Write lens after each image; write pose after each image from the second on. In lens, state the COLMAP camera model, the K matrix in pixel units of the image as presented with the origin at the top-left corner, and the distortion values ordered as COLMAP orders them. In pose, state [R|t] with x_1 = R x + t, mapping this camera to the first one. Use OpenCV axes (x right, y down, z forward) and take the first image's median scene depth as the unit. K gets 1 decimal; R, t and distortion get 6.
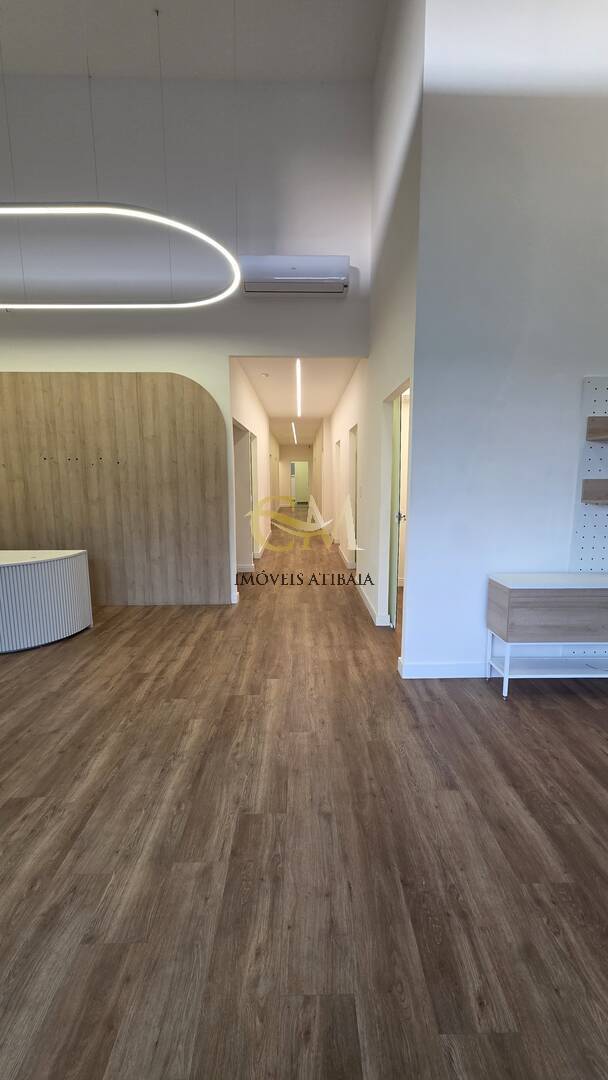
lens RADIAL K [[428.0, 0, 305.3], [0, 428.0, 539.6], [0, 0, 1]] dist [0.003203, 0.000262]
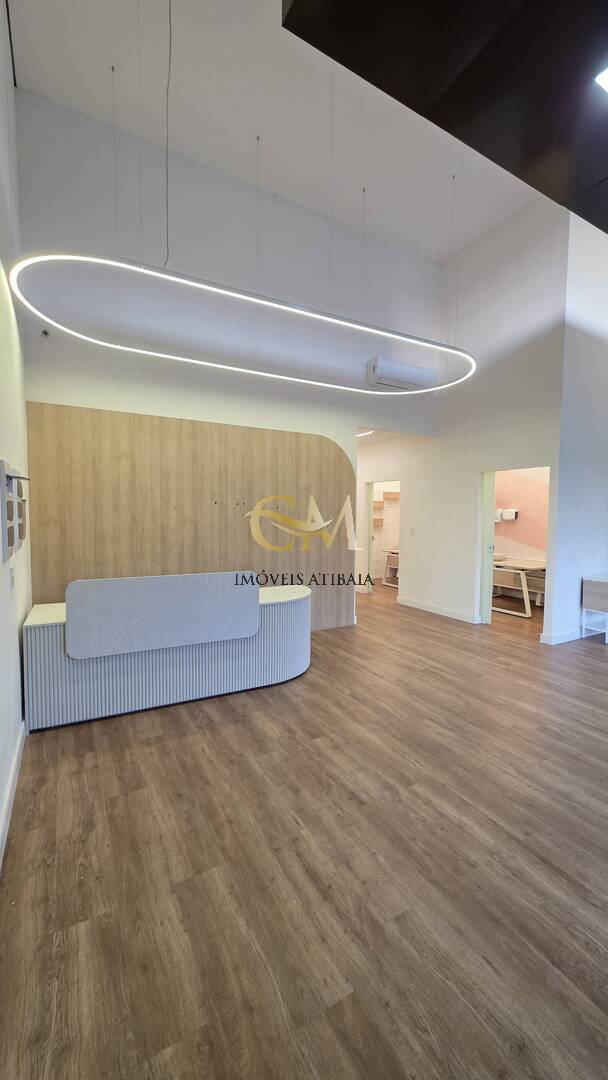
lens RADIAL K [[428.0, 0, 295.8], [0, 428.0, 541.9], [0, 0, 1]] dist [0.003203, 0.000262]
pose [[0.882997, -0.022025, 0.468862, -0.952302], [0.064164, 0.995185, -0.074089, -0.003618], [-0.464973, 0.095504, 0.880158, -0.005691]]
